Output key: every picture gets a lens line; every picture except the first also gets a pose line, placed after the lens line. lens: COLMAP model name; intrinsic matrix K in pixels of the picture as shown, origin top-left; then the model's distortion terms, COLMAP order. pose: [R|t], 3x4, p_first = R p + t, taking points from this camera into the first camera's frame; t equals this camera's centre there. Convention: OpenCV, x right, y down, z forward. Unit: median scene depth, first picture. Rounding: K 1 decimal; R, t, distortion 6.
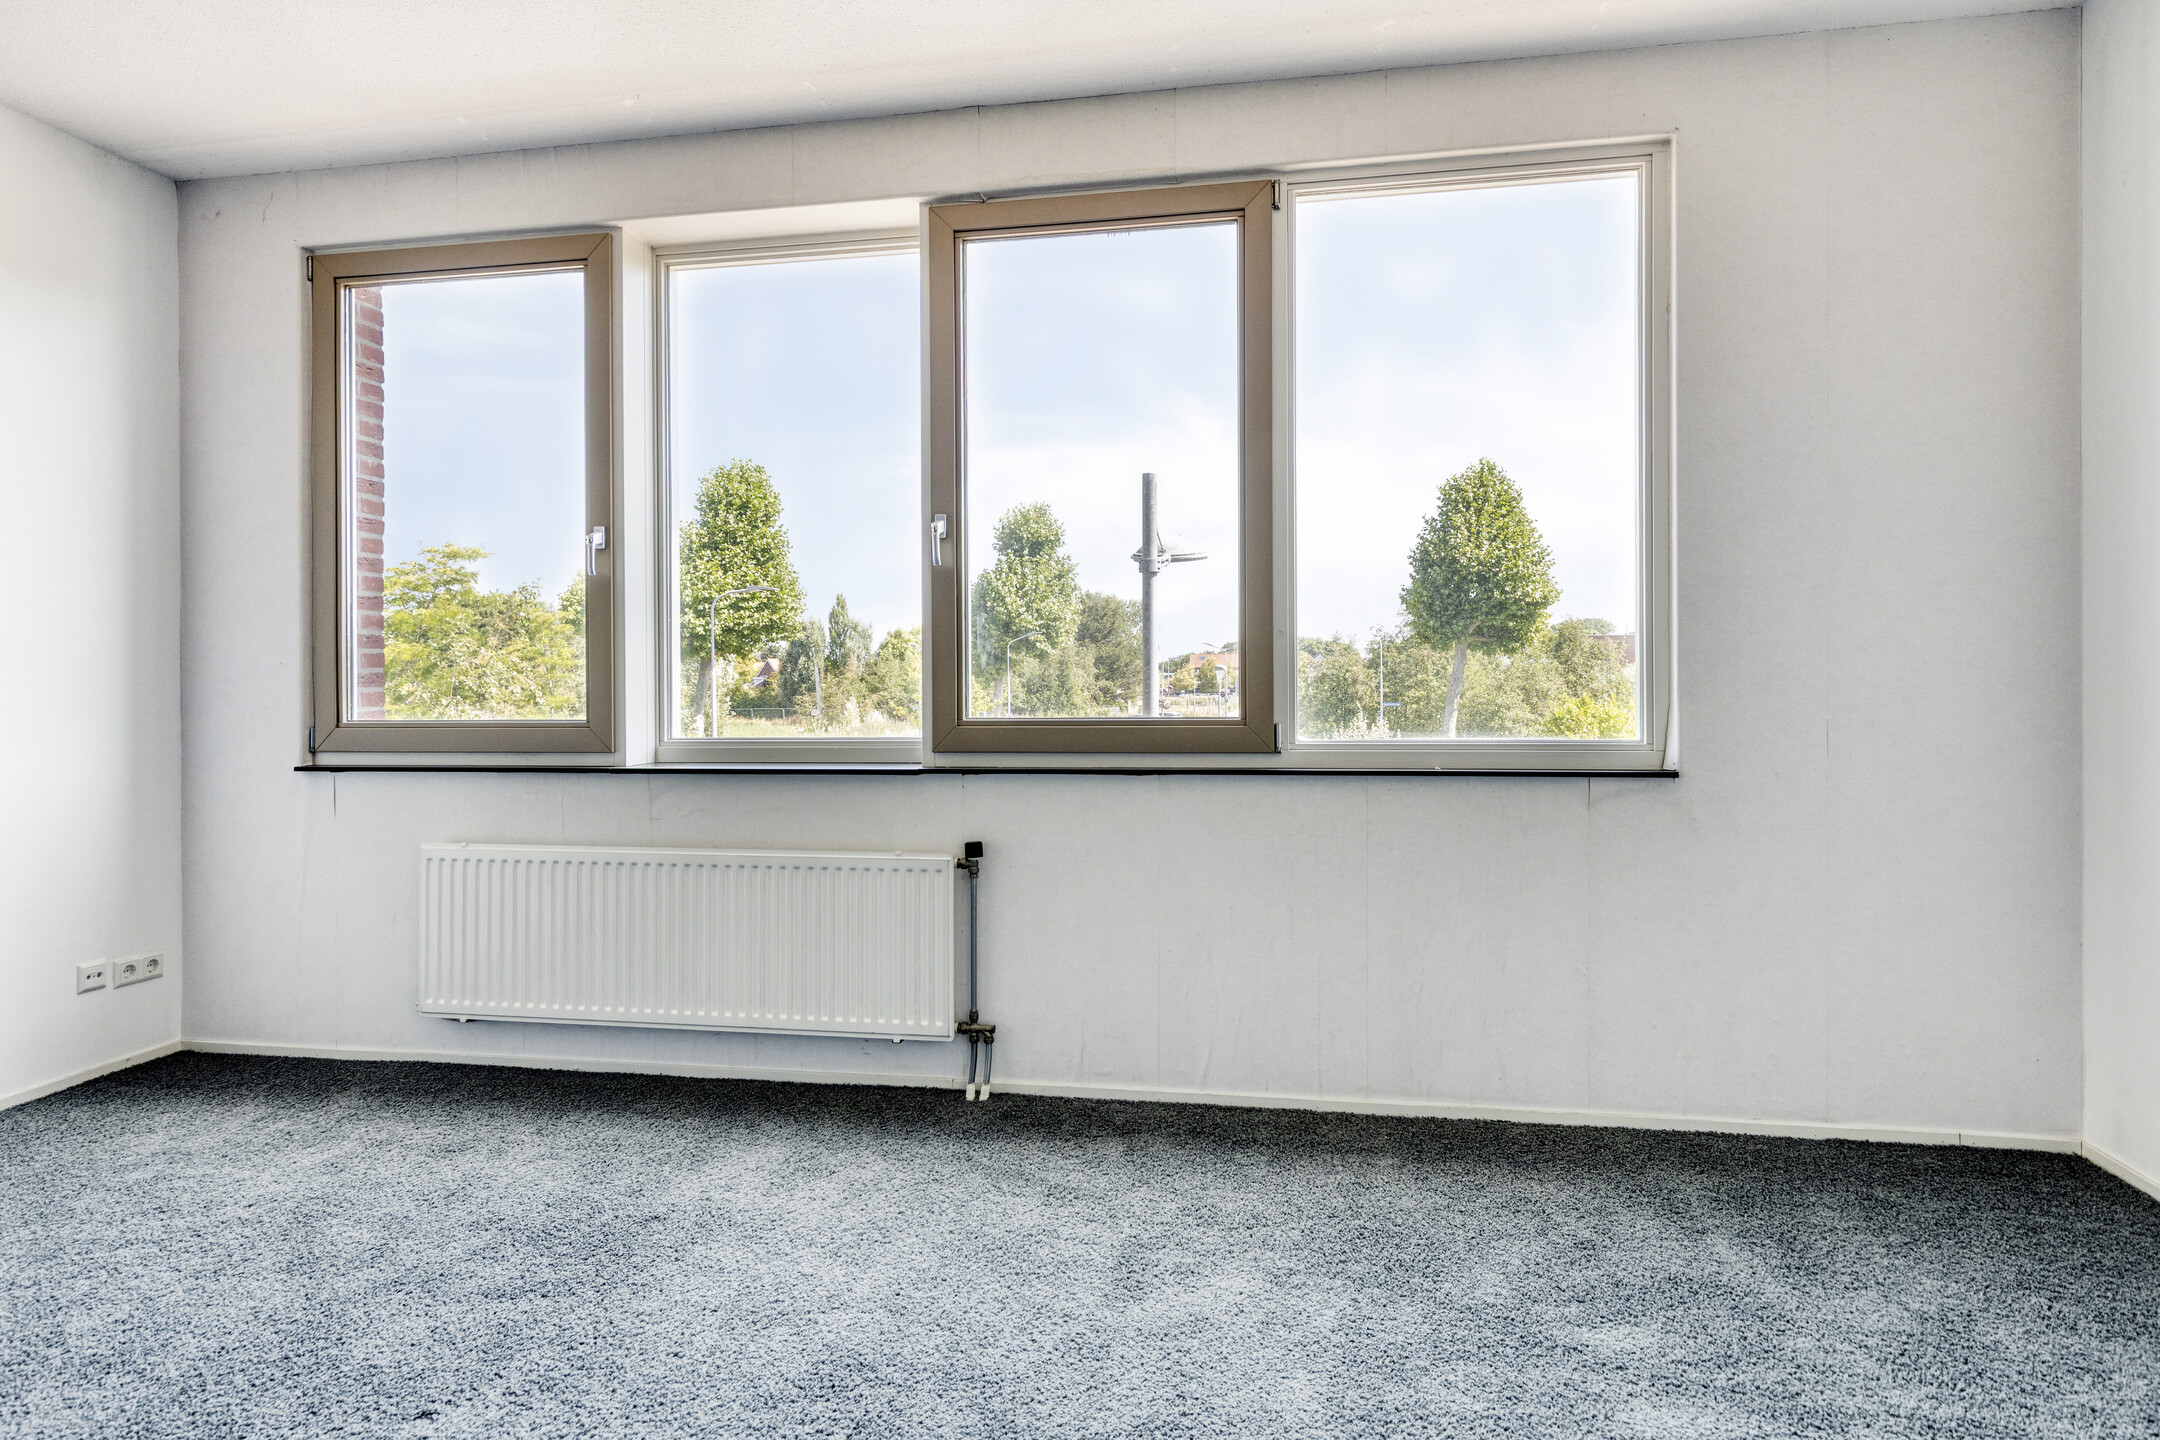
lens RADIAL K [[1243.5, 0, 1086.7], [0, 1243.5, 702.2], [0, 0, 1]] dist [0.028951, -0.000590]
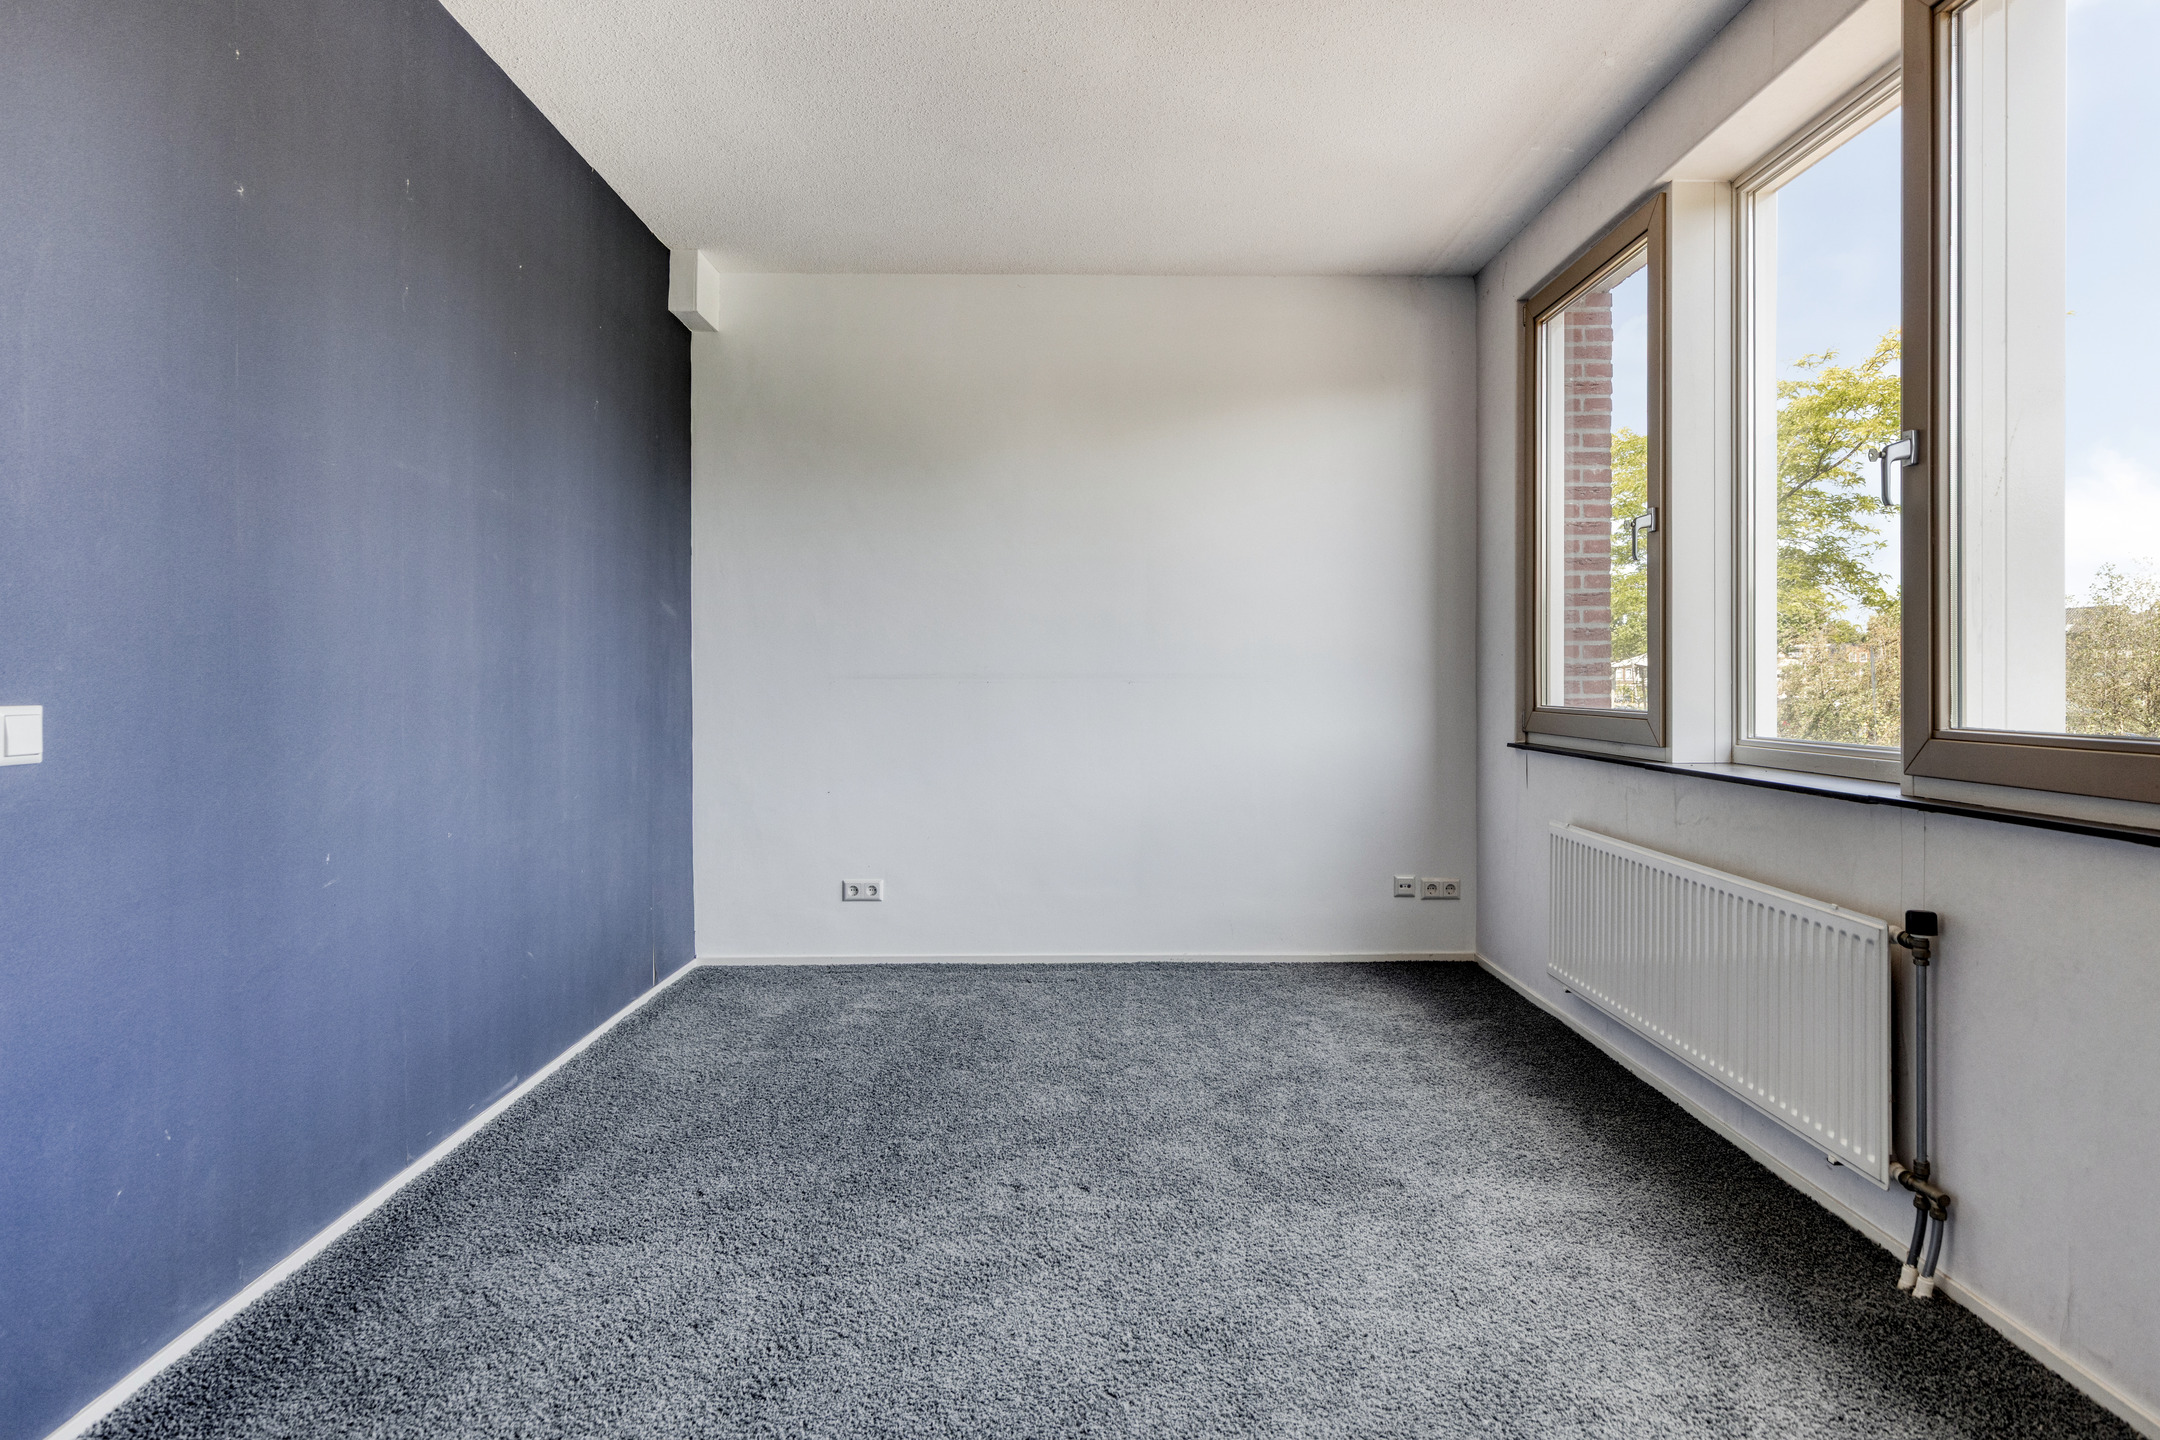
lens RADIAL K [[1243.5, 0, 1086.6], [0, 1243.5, 708.1], [0, 0, 1]] dist [0.028951, -0.000590]
pose [[0.183522, 0.030917, -0.982529, 0.489674], [-0.010293, 0.999511, 0.029529, -0.013682], [0.982962, 0.004694, 0.183751, 0.425570]]
